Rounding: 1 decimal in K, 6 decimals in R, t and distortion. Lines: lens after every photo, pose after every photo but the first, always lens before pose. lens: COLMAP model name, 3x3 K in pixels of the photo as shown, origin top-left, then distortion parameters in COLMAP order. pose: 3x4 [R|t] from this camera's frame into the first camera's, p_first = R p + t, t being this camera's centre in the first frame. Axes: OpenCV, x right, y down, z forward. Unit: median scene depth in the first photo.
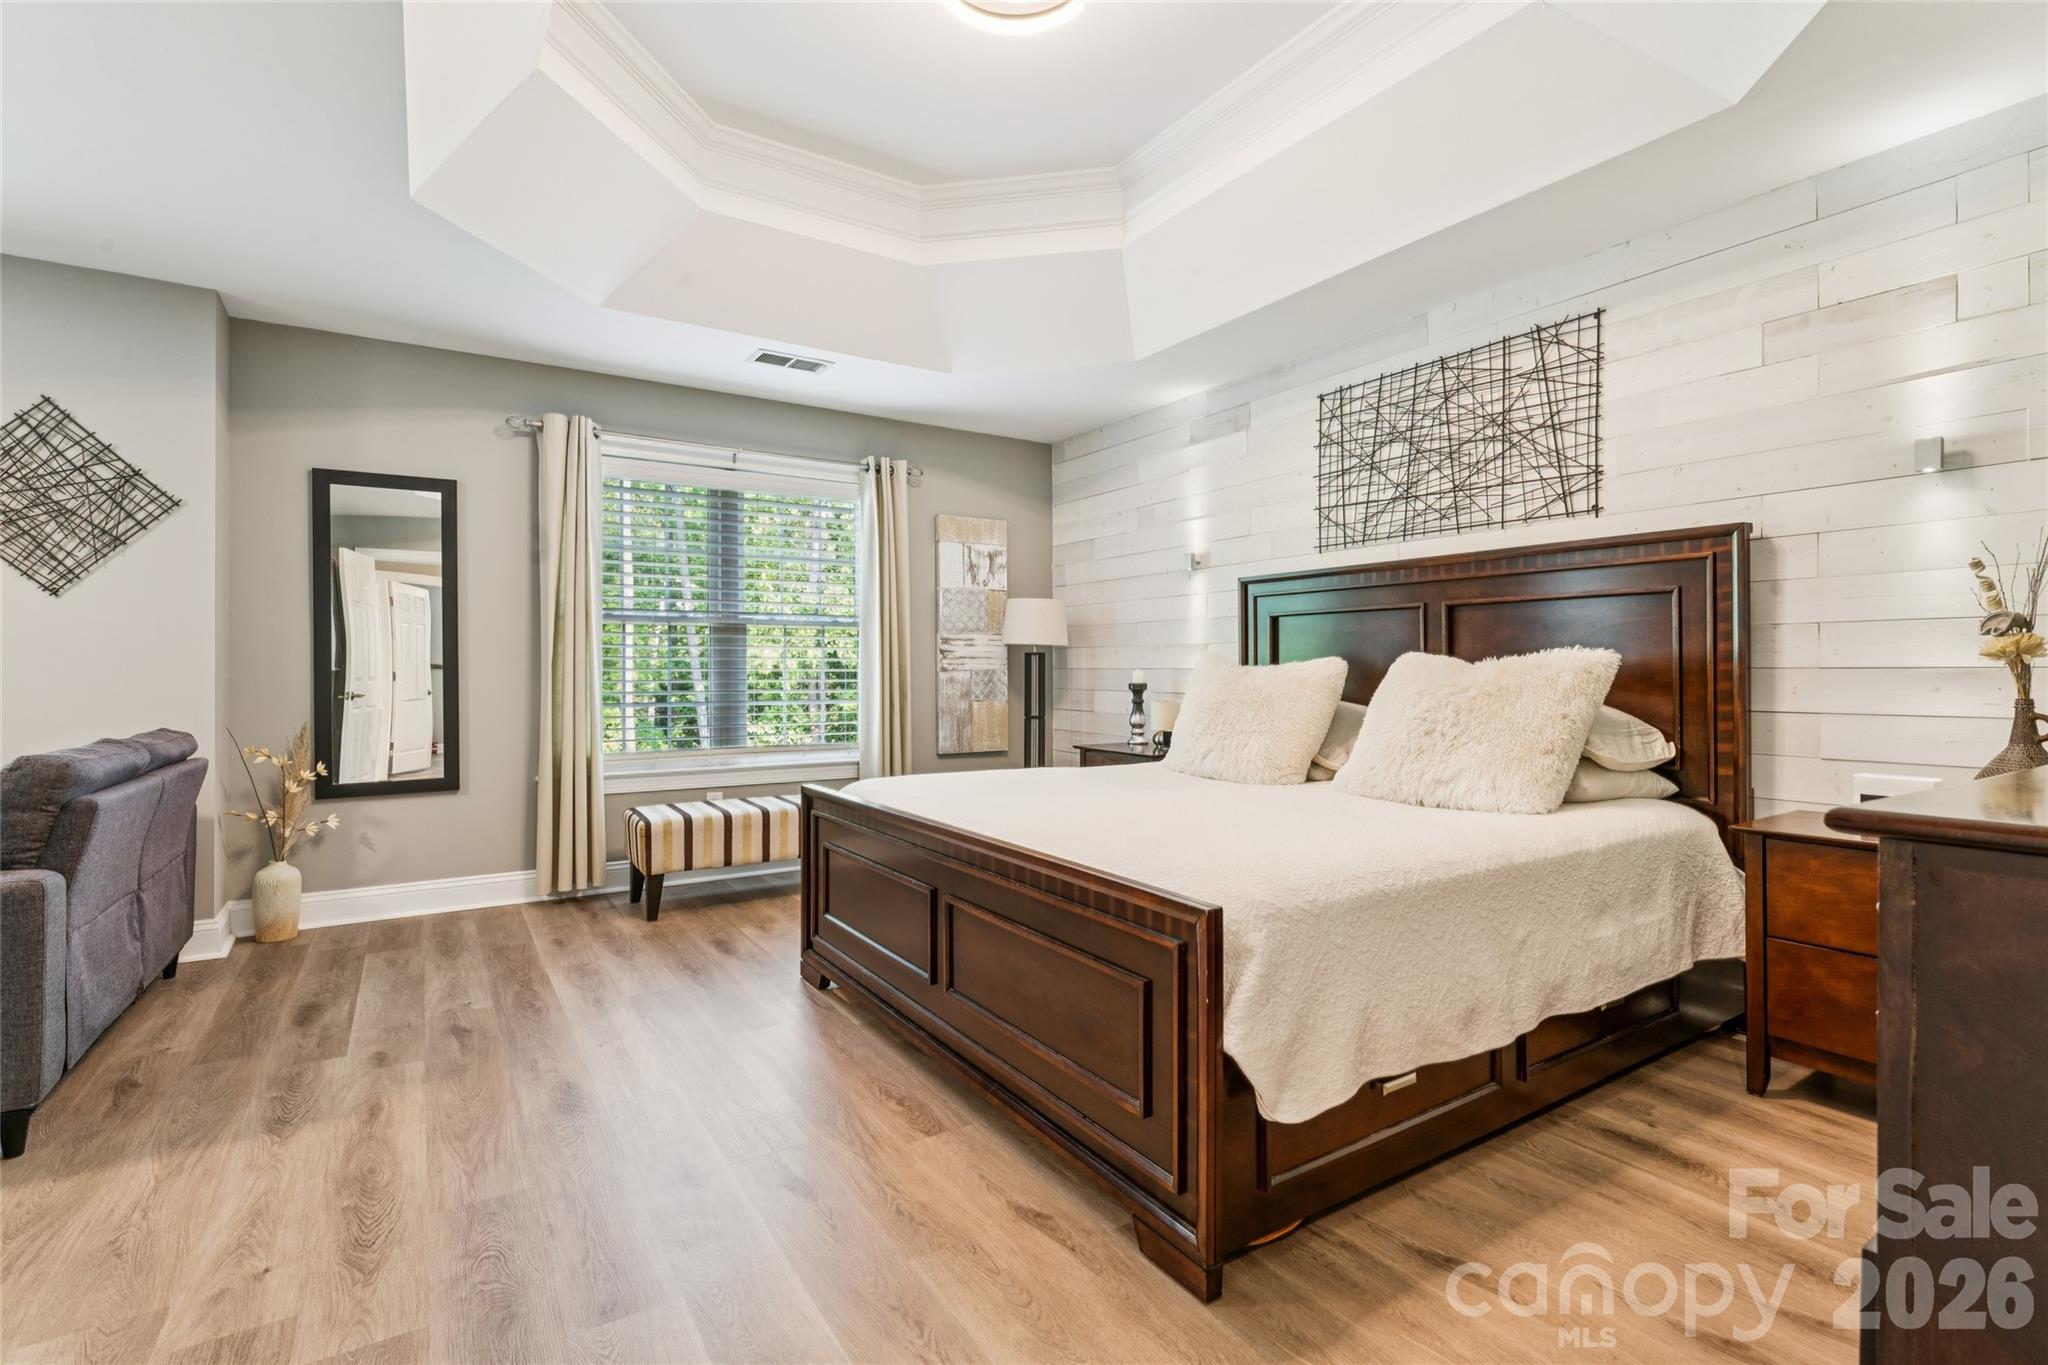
lens RADIAL K [[931.1, 0, 1022.2], [0, 931.1, 671.0], [0, 0, 1]] dist [0.002506, -0.000355]
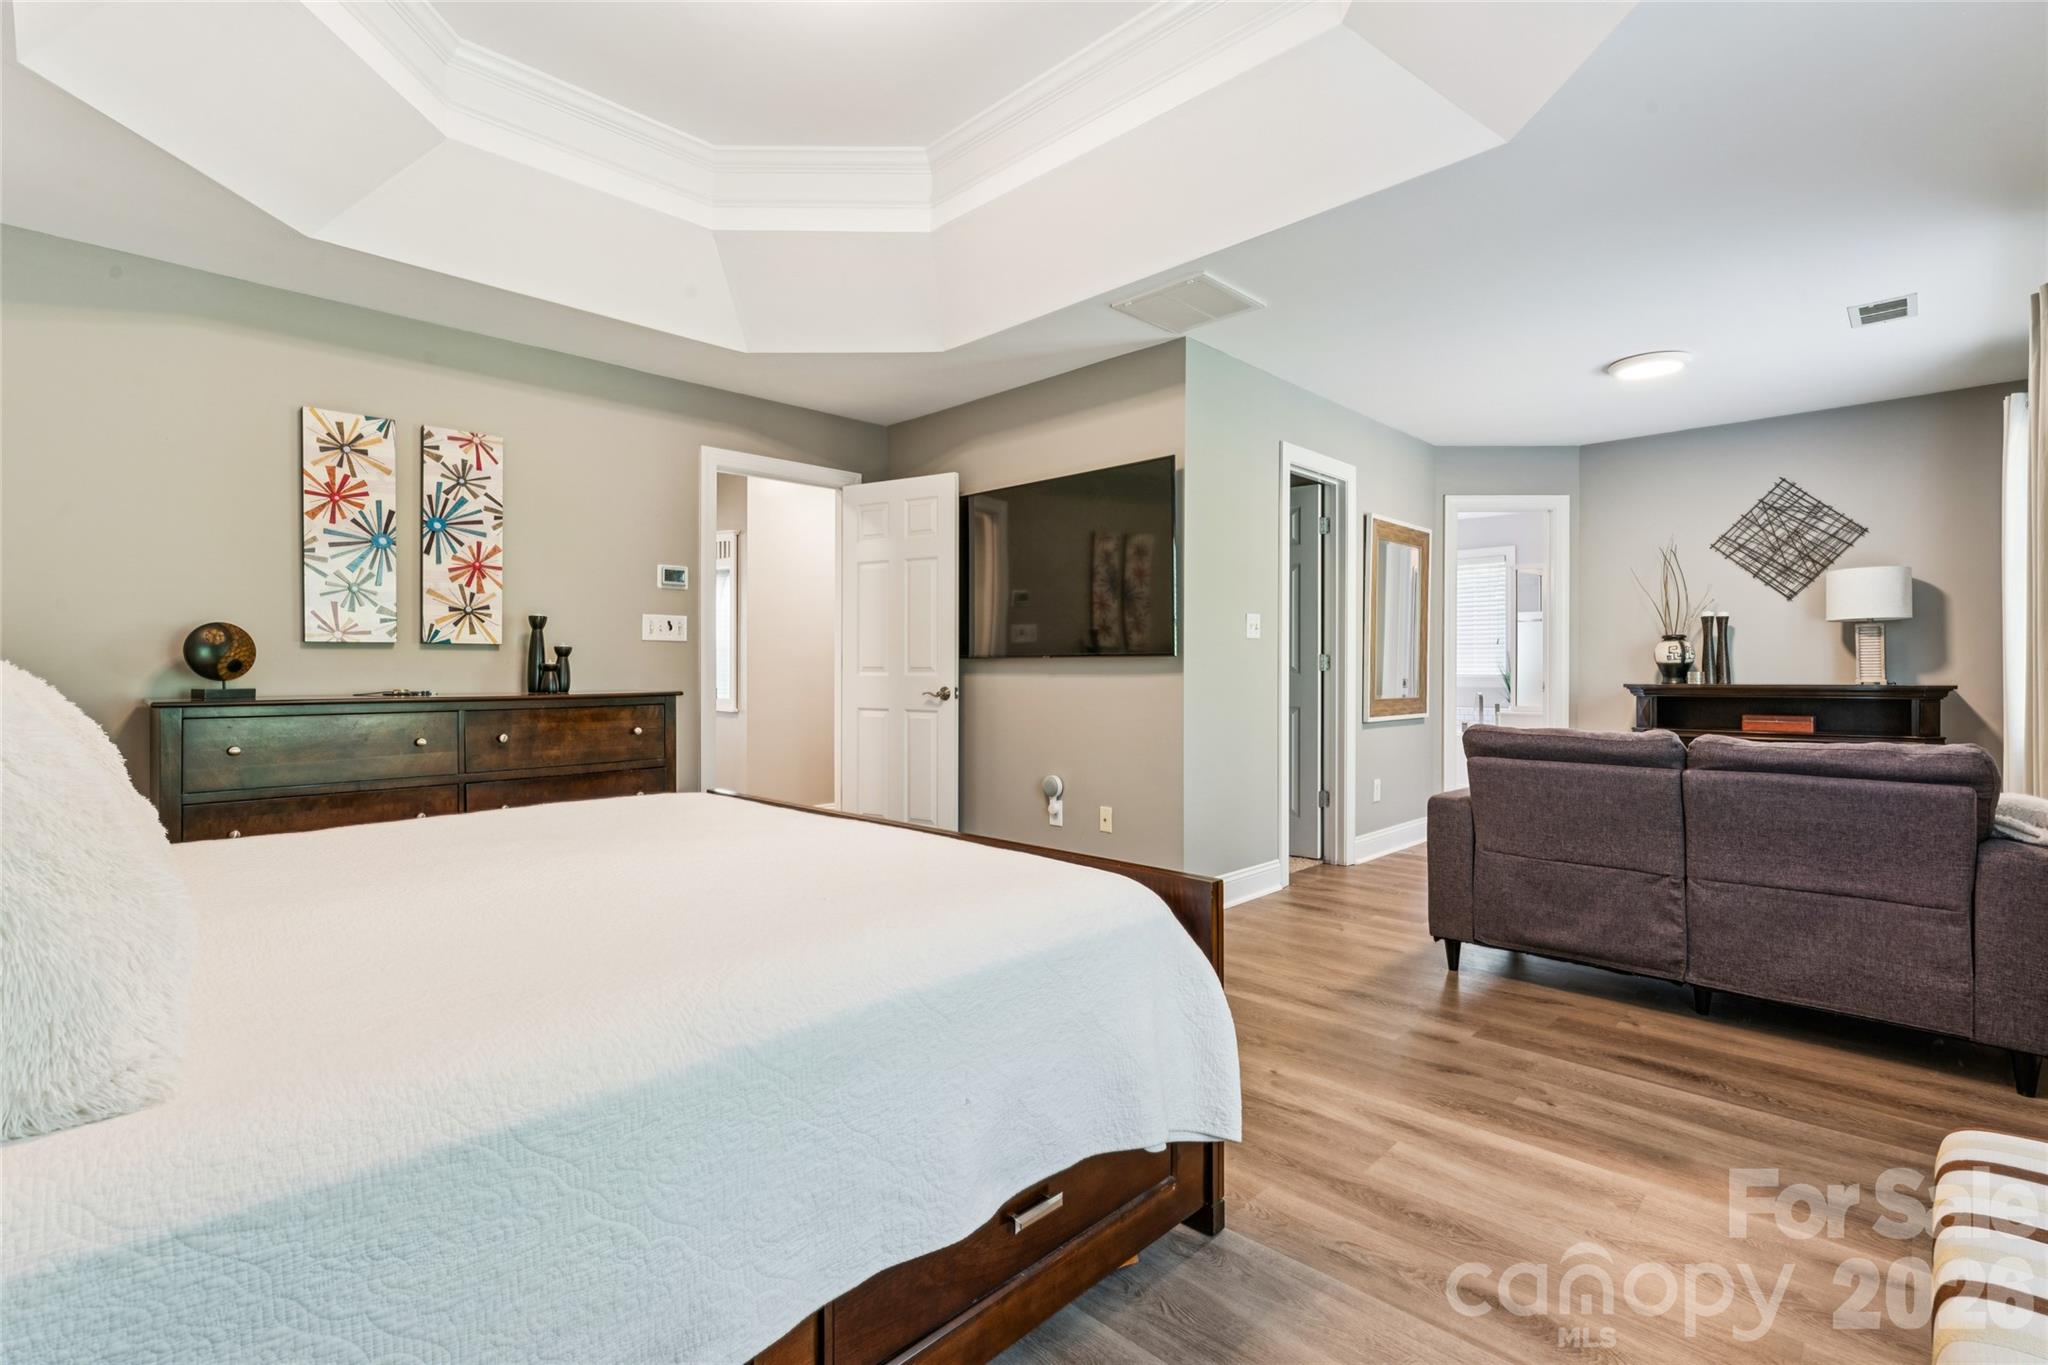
lens RADIAL K [[931.1, 0, 1020.2], [0, 931.1, 674.6], [0, 0, 1]] dist [0.002506, -0.000355]
pose [[-0.975835, 0.004710, -0.218458, -0.003405], [0.002938, 0.999960, 0.008438, -0.002509], [0.218489, 0.007592, -0.975810, 1.406741]]
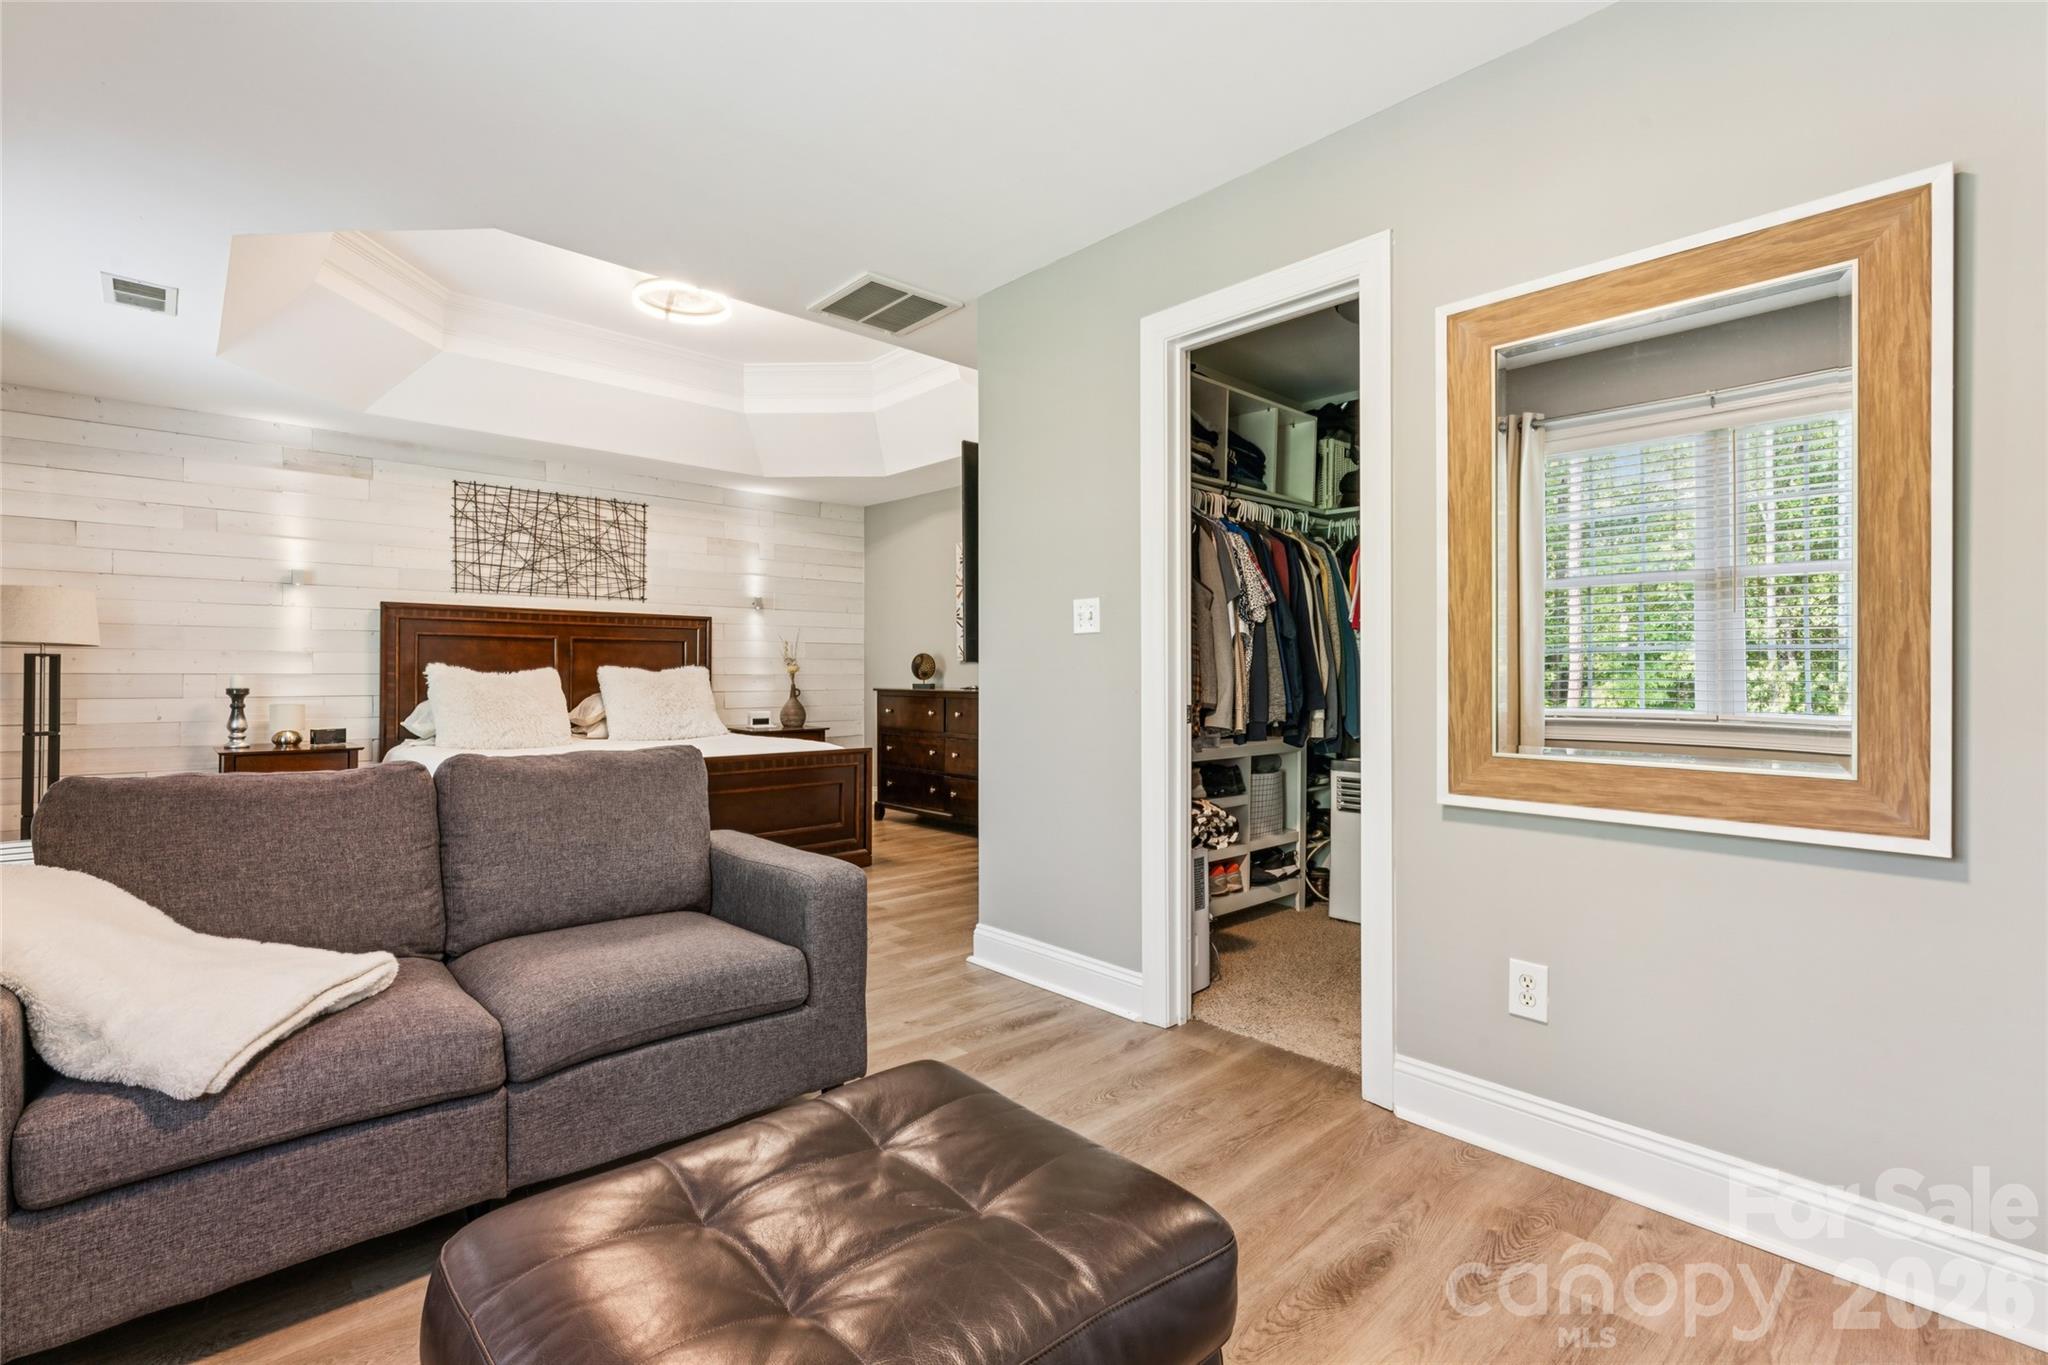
lens RADIAL K [[931.1, 0, 1023.6], [0, 931.1, 676.1], [0, 0, 1]] dist [0.002506, -0.000355]
pose [[-0.167665, 0.000251, 0.985844, -1.446429], [0.000690, 1.000000, -0.000138, 0.000994], [-0.985844, 0.000657, -0.167665, 0.460228]]
